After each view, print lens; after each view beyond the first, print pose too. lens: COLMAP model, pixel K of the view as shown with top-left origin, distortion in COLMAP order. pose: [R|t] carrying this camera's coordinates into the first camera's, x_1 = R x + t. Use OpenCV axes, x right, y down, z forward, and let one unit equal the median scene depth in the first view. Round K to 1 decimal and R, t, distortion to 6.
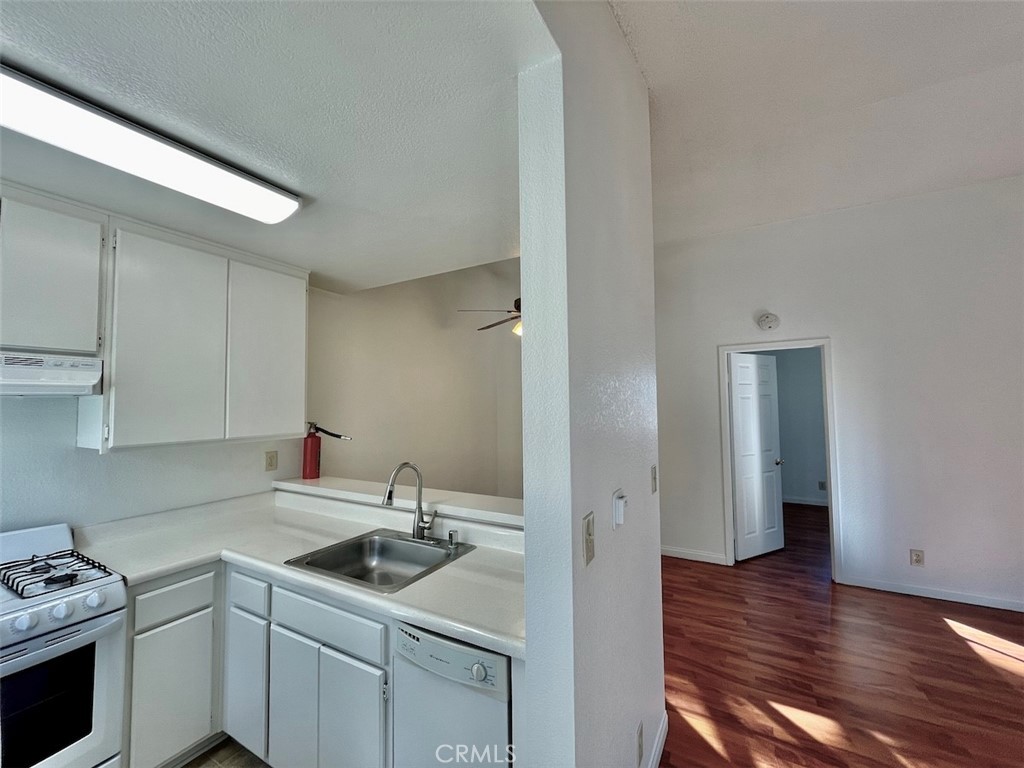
lens RADIAL K [[412.5, 0, 509.5], [0, 412.5, 384.9], [0, 0, 1]] dist [-0.005026, 0.000095]
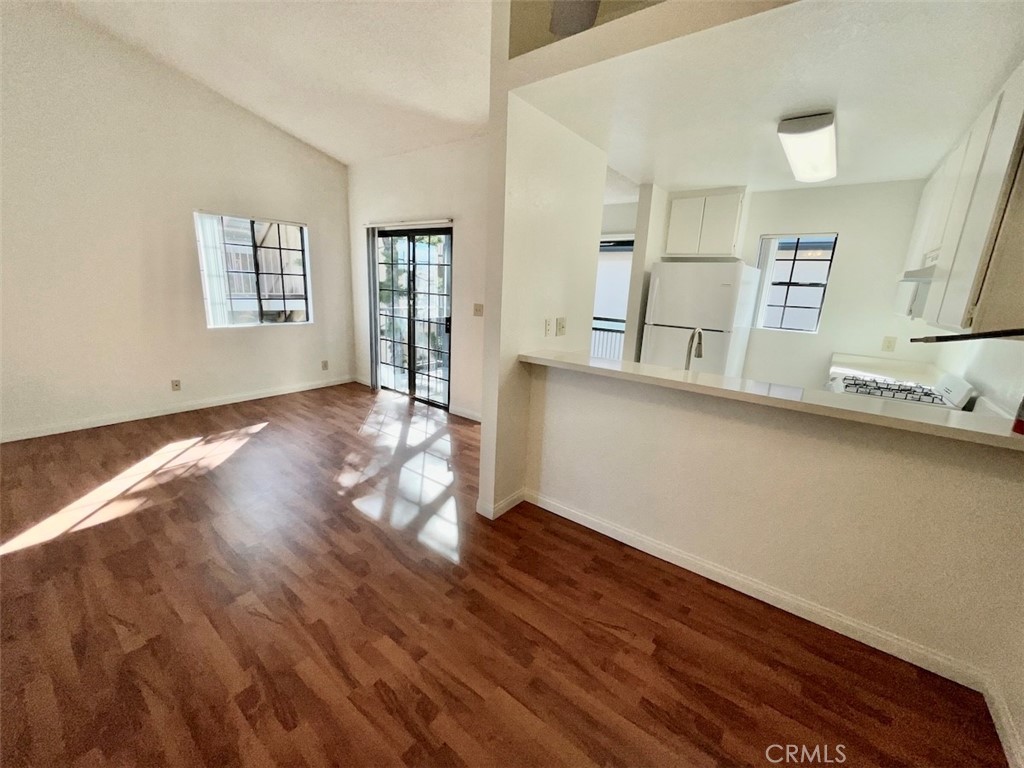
lens RADIAL K [[412.5, 0, 509.5], [0, 412.5, 384.9], [0, 0, 1]] dist [-0.005026, 0.000095]
pose [[-0.988598, -0.069675, 0.133486, 0.120452], [-0.043199, 0.980475, 0.191839, 0.141052], [-0.144246, 0.183885, -0.972306, 2.235805]]
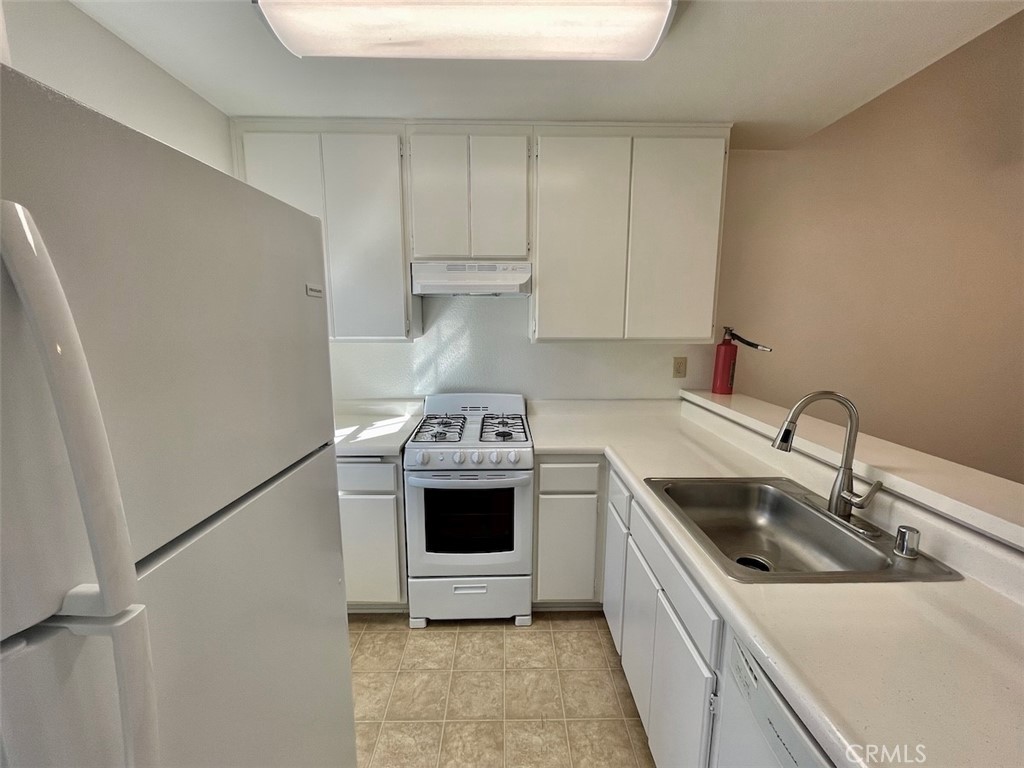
lens RADIAL K [[414.3, 0, 512.0], [0, 414.3, 384.0], [0, 0, 1]] dist [-0.002341, -0.000136]
pose [[0.509223, 0.146262, -0.848115, 0.028387], [0.029830, 0.981862, 0.187238, 0.049796], [0.860117, -0.120645, 0.495624, 0.295863]]
